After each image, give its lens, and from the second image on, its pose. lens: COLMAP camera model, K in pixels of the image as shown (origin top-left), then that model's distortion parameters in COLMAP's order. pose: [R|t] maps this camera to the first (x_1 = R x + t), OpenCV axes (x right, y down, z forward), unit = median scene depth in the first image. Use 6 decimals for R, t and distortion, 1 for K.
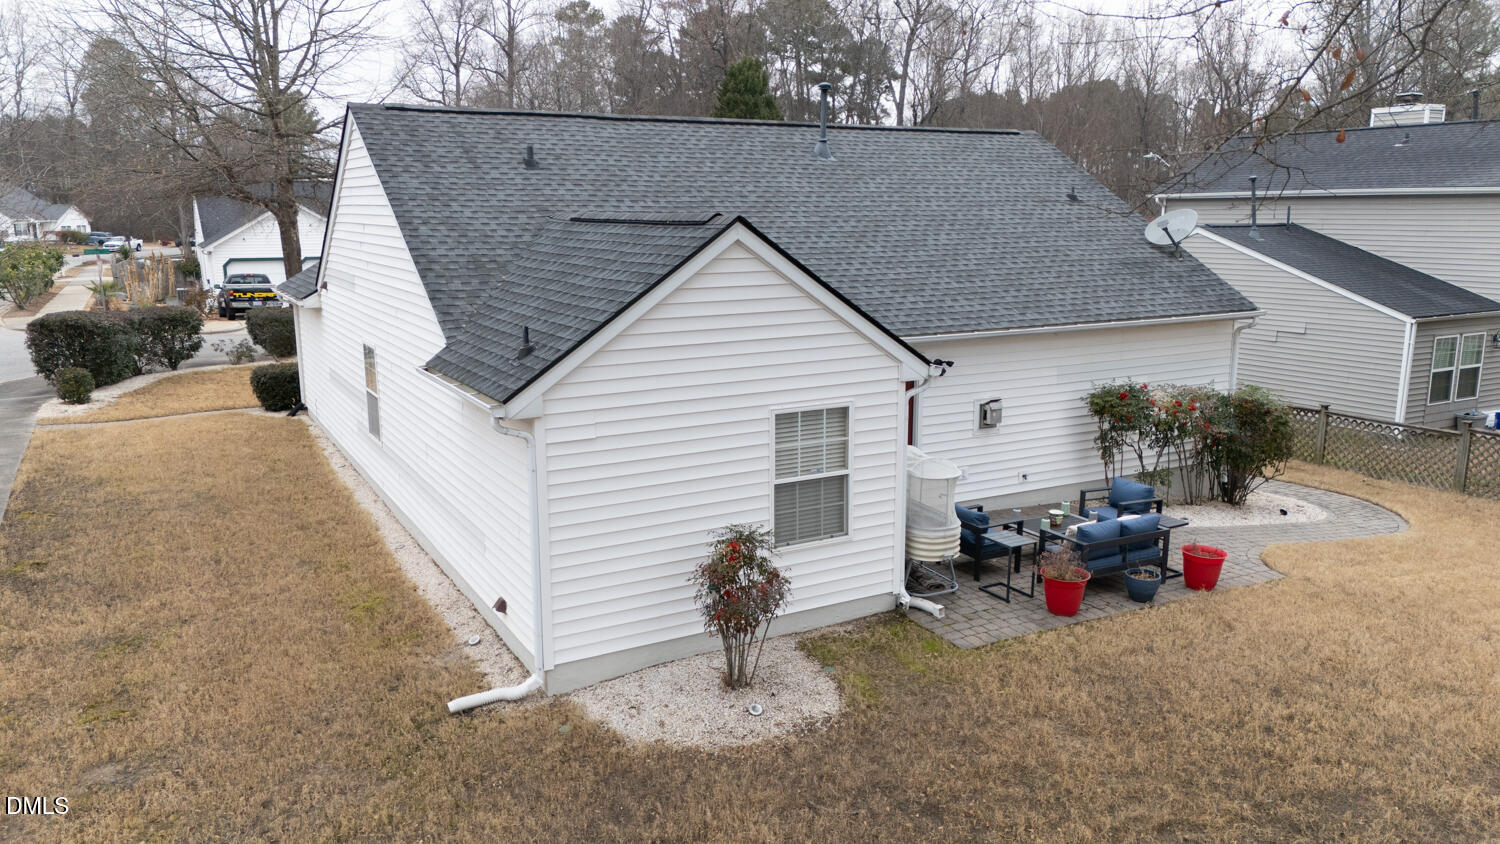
lens RADIAL K [[1111.7, 0, 741.7], [0, 1111.7, 416.4], [0, 0, 1]] dist [0.068553, -0.023798]
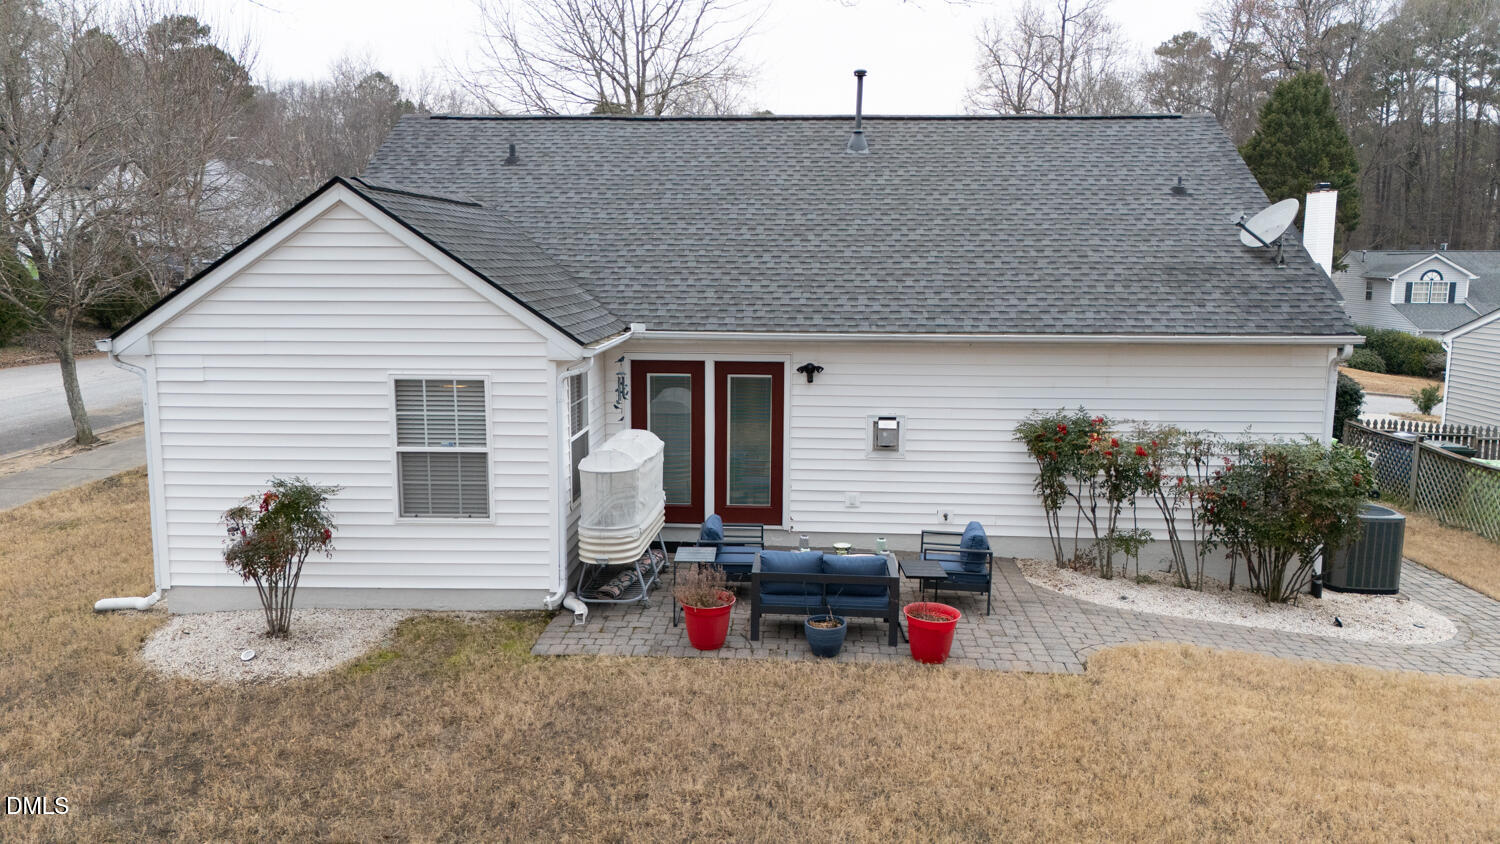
lens RADIAL K [[1111.7, 0, 740.7], [0, 1111.7, 428.0], [0, 0, 1]] dist [0.068553, -0.023798]
pose [[0.845486, 0.088767, -0.526568, 0.776599], [-0.107251, 0.994221, -0.004605, 0.011798], [0.523116, 0.060368, 0.850121, 0.298538]]
